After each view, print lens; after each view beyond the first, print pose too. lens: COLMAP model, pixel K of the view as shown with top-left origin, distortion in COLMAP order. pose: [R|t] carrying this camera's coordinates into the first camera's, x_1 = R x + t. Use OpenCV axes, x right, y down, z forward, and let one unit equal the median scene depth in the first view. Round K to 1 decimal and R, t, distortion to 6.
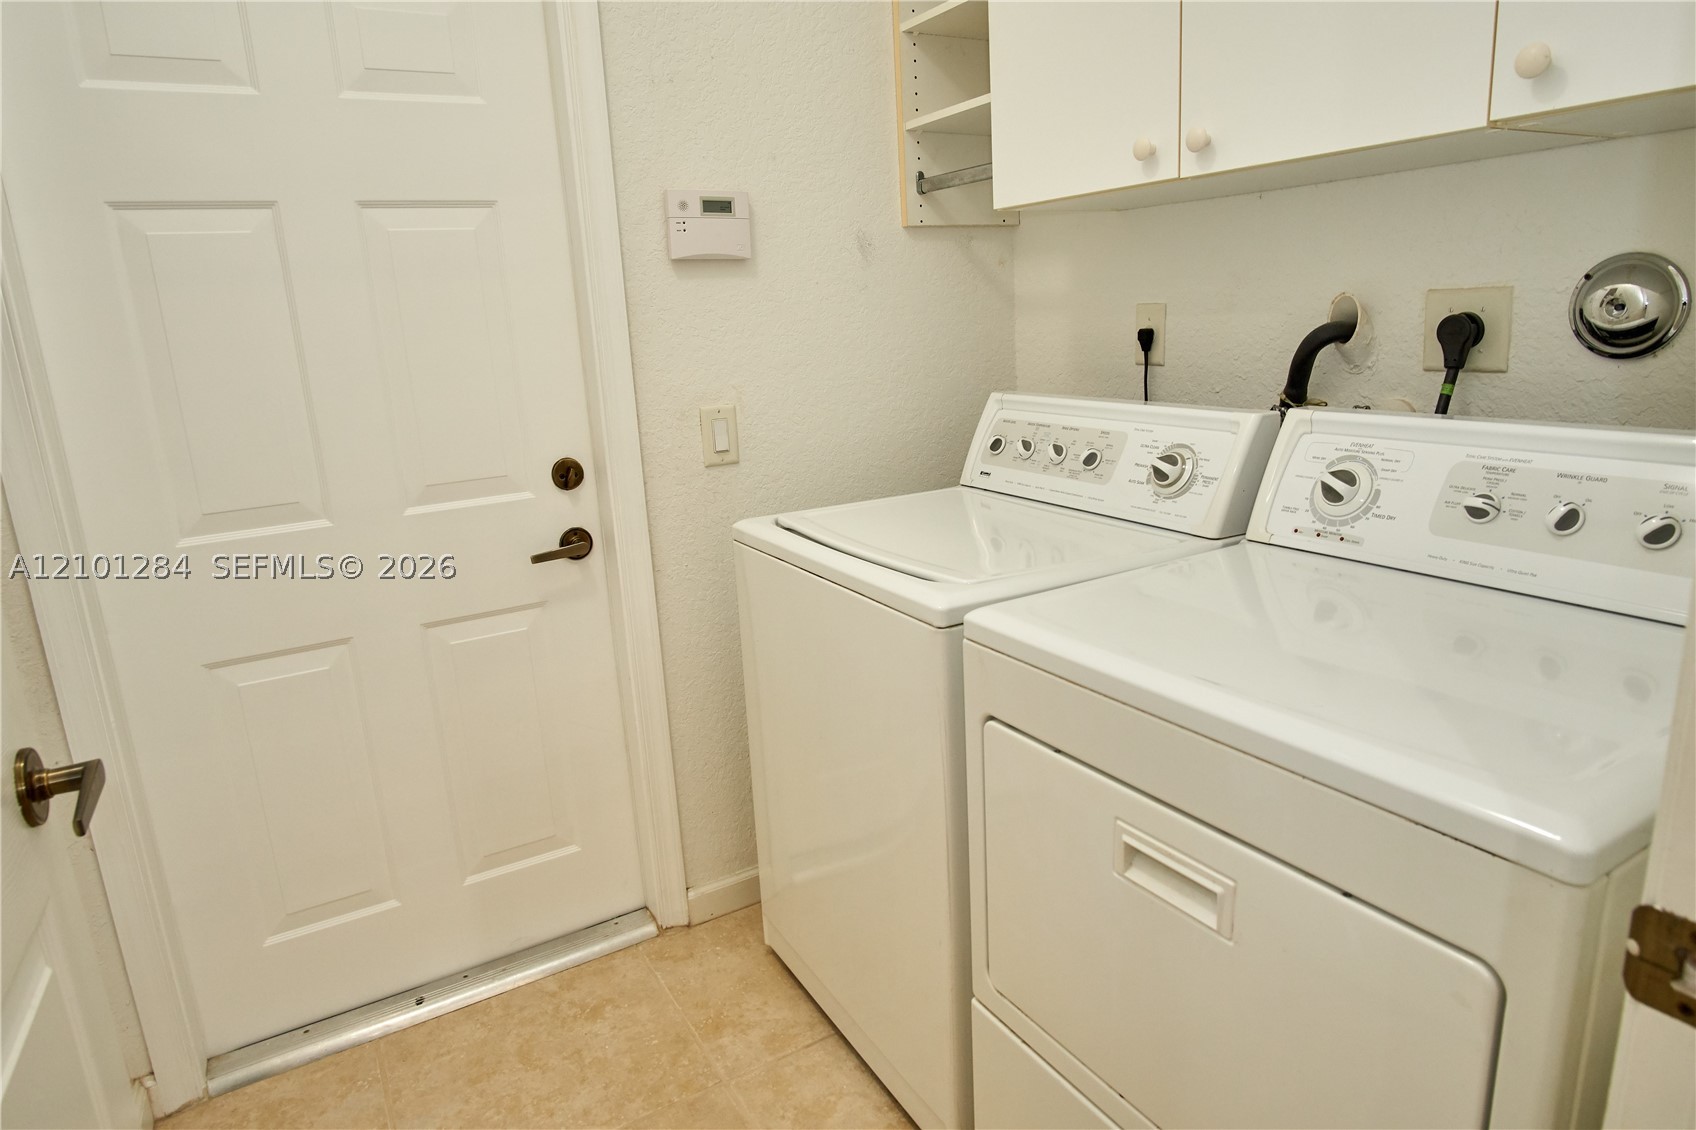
lens RADIAL K [[1026.7, 0, 848.0], [0, 1026.7, 565.0], [0, 0, 1]] dist [-0.003736, -0.001125]
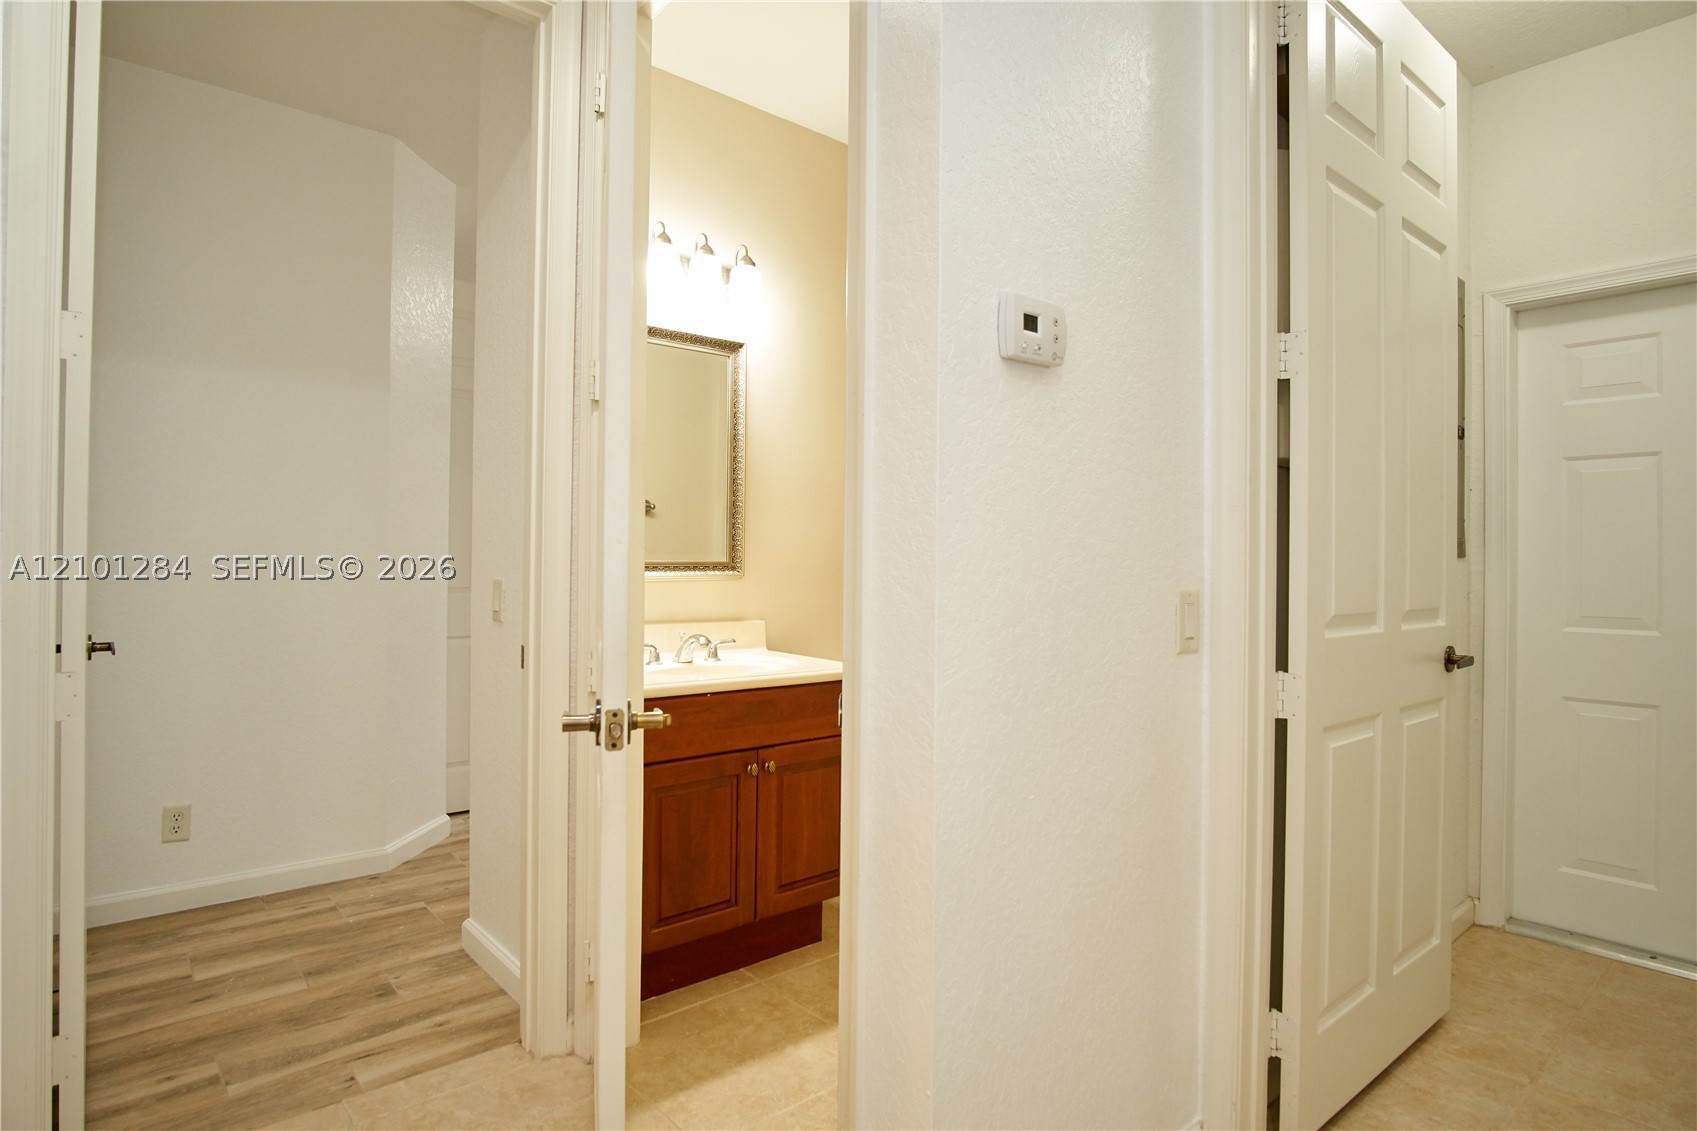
lens RADIAL K [[903.3, 0, 847.6], [0, 903.3, 553.5], [0, 0, 1]] dist [-0.033822, 0.009345]
pose [[0.196873, 0.044679, -0.979411, 0.702443], [-0.267858, 0.963407, -0.009894, 0.222050], [0.943129, 0.264291, 0.201636, -0.630936]]
